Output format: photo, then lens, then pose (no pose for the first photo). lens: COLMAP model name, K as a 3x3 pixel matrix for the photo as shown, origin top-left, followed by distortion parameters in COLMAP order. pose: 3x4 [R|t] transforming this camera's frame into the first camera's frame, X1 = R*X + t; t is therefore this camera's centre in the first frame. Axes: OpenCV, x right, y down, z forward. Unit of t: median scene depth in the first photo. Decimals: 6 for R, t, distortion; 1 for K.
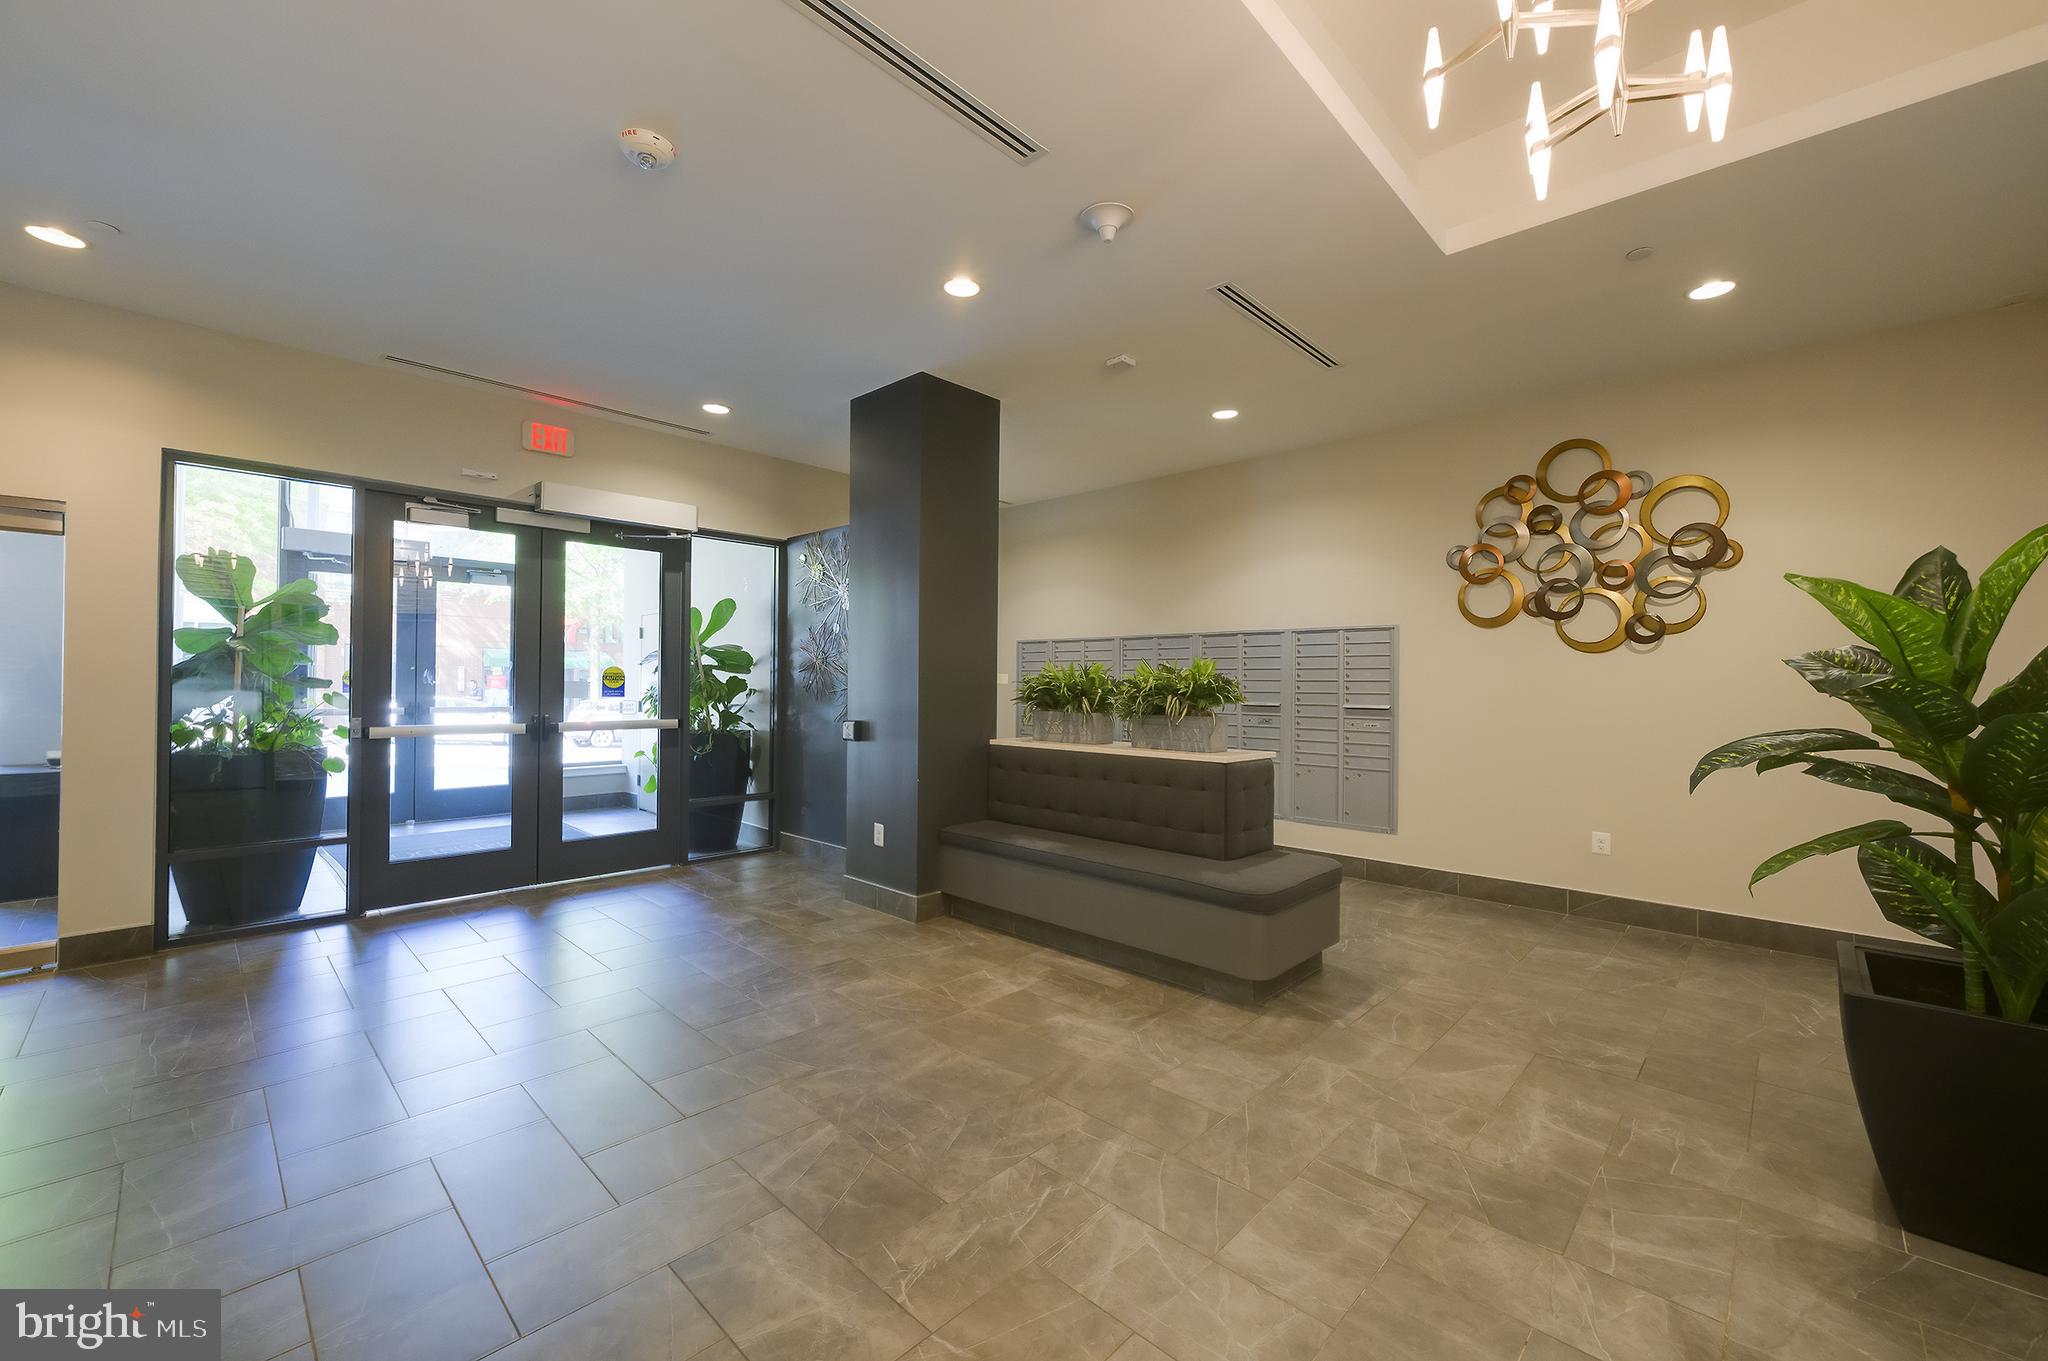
lens RADIAL K [[805.9, 0, 1026.8], [0, 805.9, 675.6], [0, 0, 1]] dist [-0.002205, -0.000126]
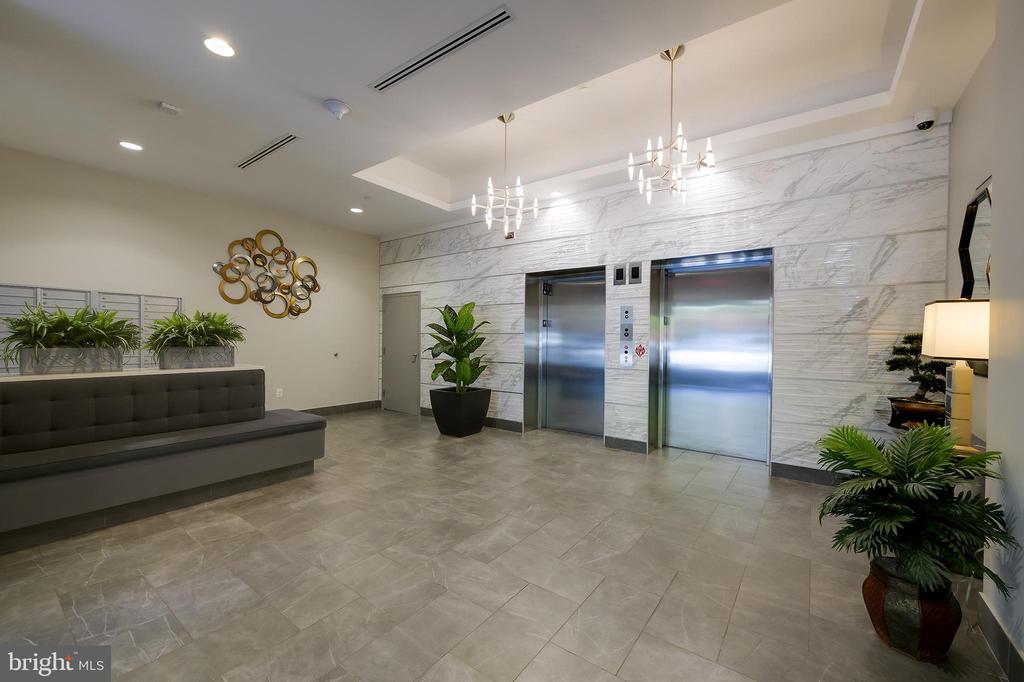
lens RADIAL K [[408.4, 0, 513.7], [0, 408.4, 342.3], [0, 0, 1]] dist [-0.000594, 0.000207]
pose [[-0.125034, -0.016185, 0.992020, -0.781304], [-0.021054, 0.999685, 0.013656, 0.016488], [-0.991929, -0.019179, -0.125336, 0.504915]]
